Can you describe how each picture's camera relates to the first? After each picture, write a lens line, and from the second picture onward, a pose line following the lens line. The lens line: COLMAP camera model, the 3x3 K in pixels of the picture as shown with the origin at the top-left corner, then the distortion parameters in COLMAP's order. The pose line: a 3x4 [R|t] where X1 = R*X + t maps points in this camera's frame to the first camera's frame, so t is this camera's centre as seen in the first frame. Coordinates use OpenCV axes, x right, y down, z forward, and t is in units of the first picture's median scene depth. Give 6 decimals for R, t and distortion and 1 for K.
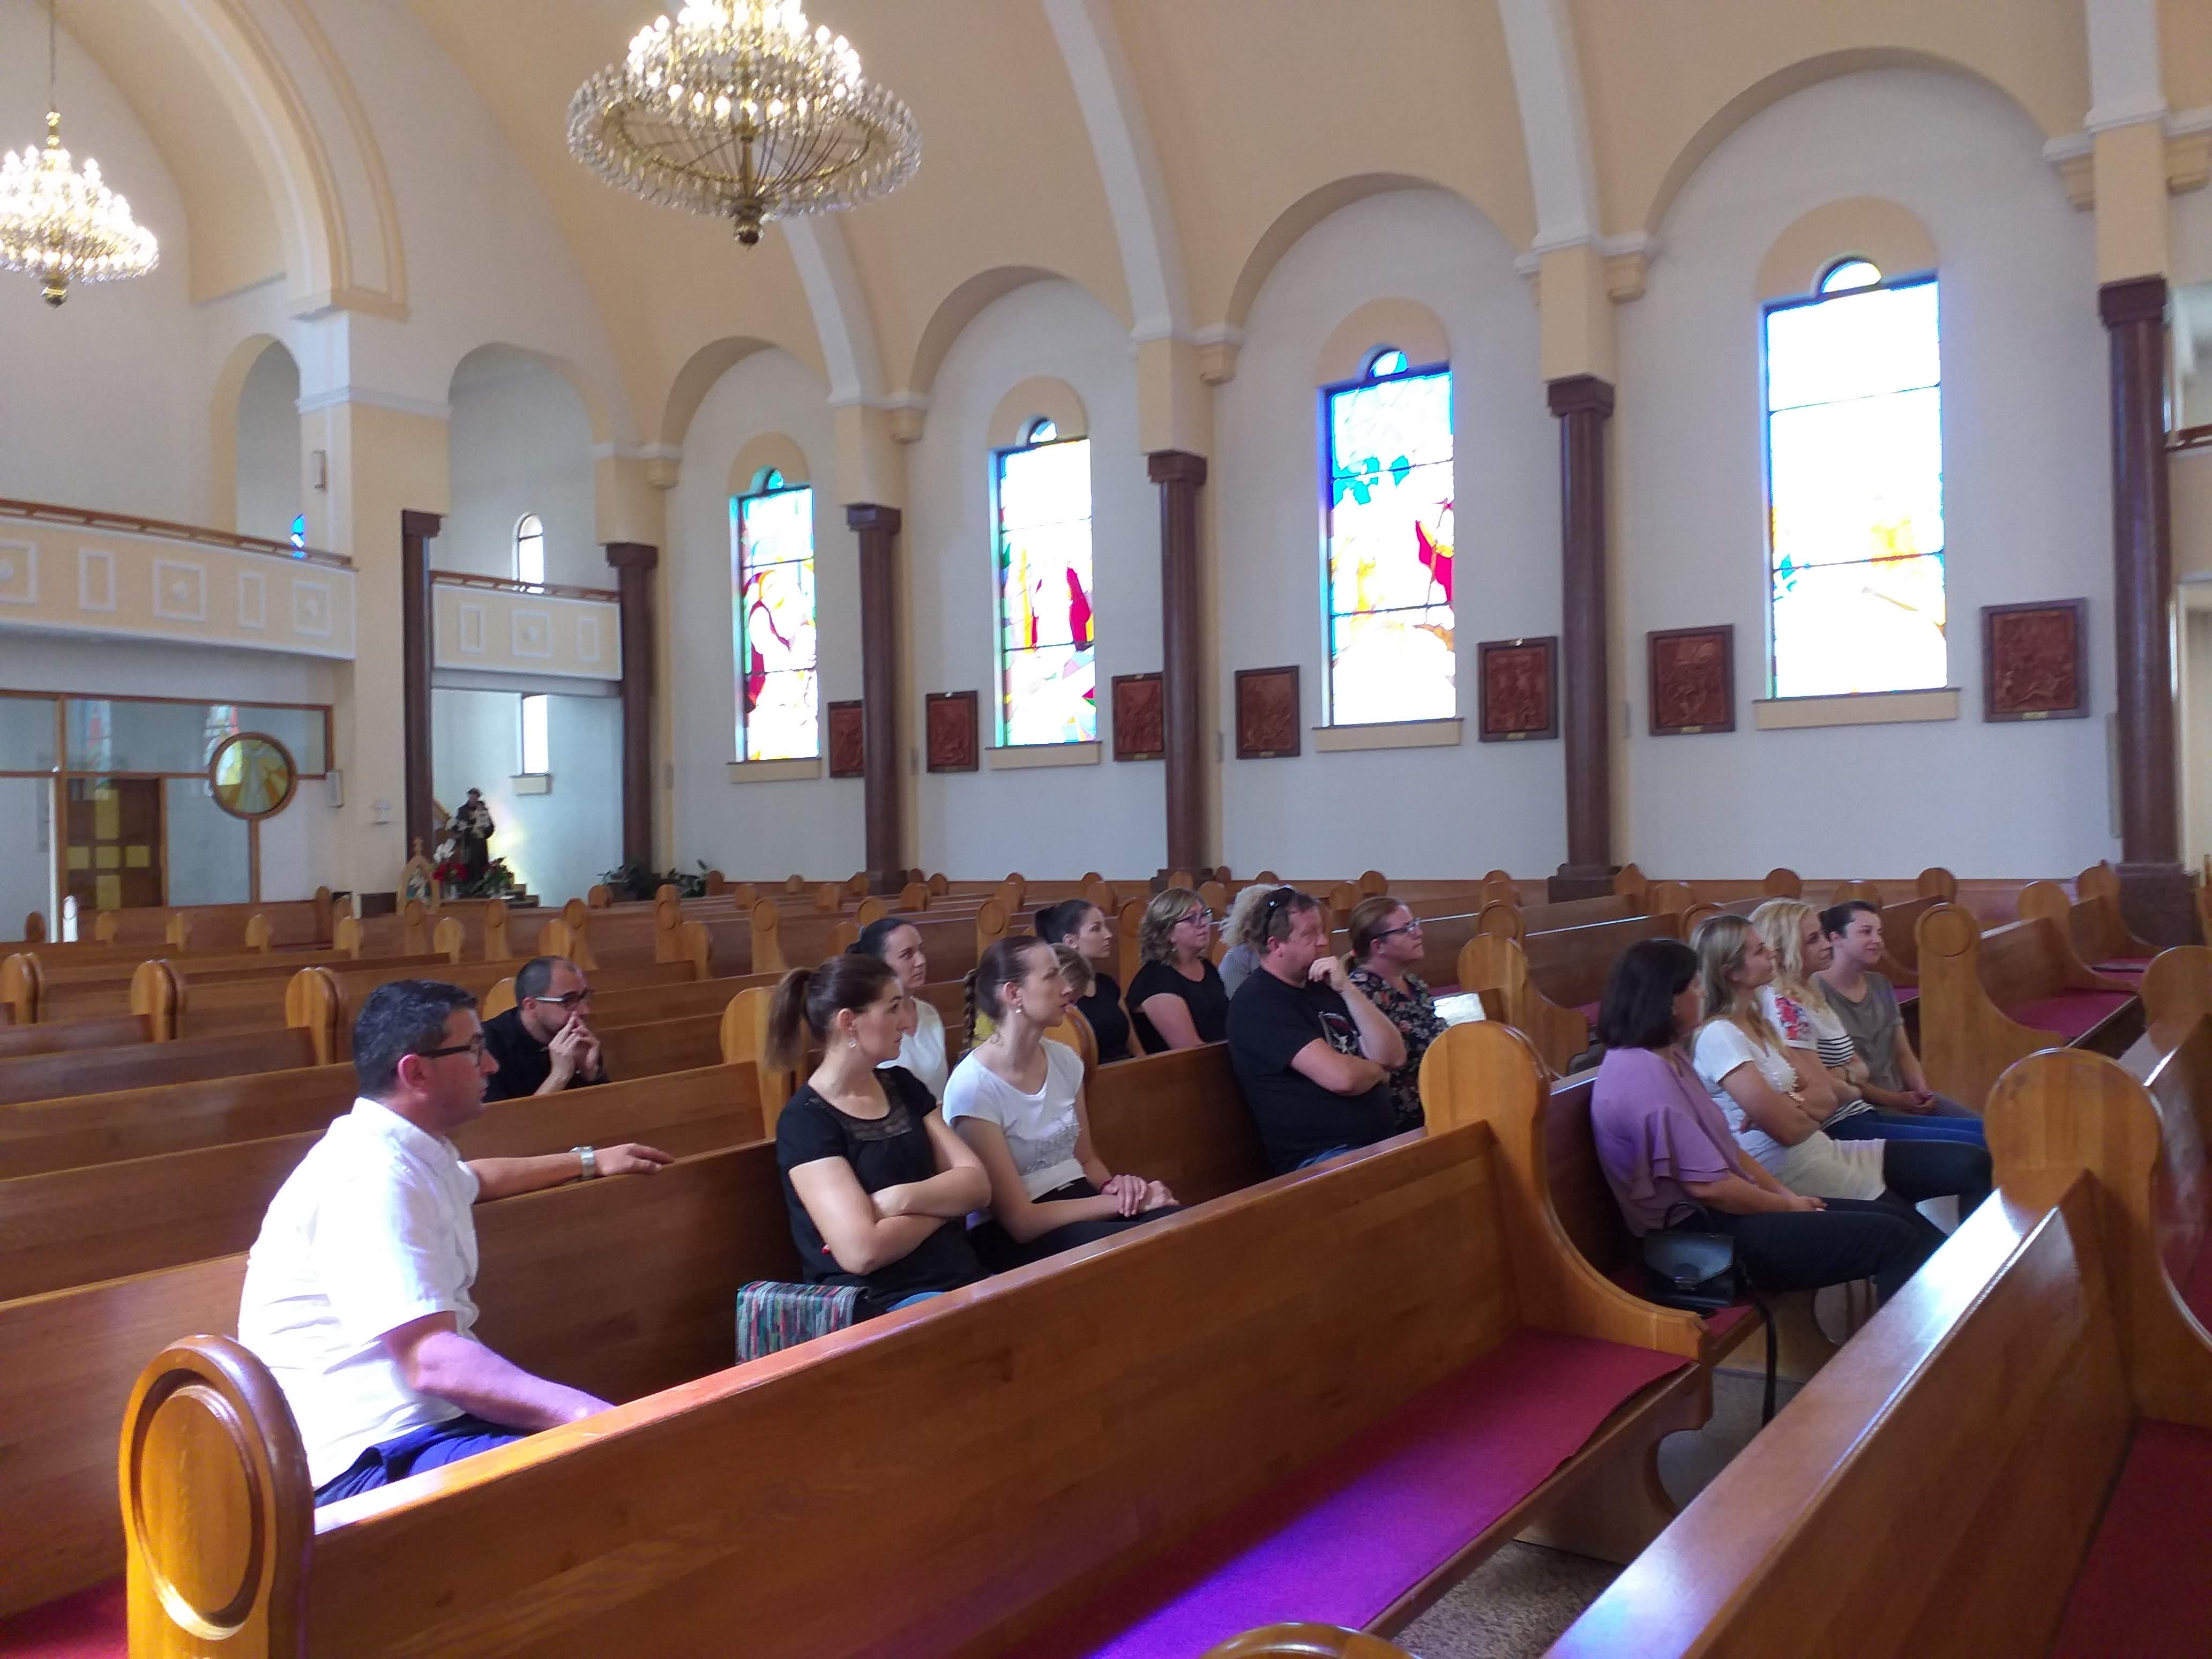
lens RADIAL K [[1816.5, 0, 1123.8], [0, 1816.5, 815.0], [0, 0, 1]] dist [0.127293, -0.186865]
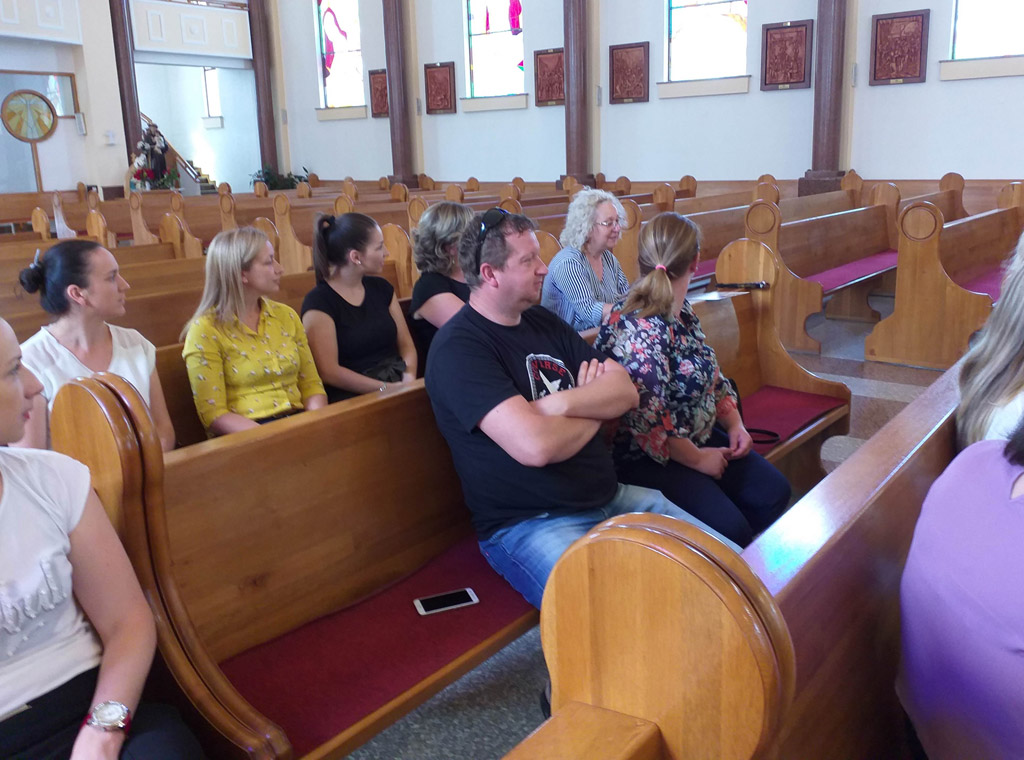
lens RADIAL K [[896.2, 0, 547.1], [0, 896.2, 342.8], [0, 0, 1]] dist [0.055430, -0.112861]
pose [[0.999256, 0.006747, -0.037969, 0.043659], [0.001645, 0.976222, 0.216765, 0.003485], [0.038528, -0.216666, 0.975485, 0.194175]]
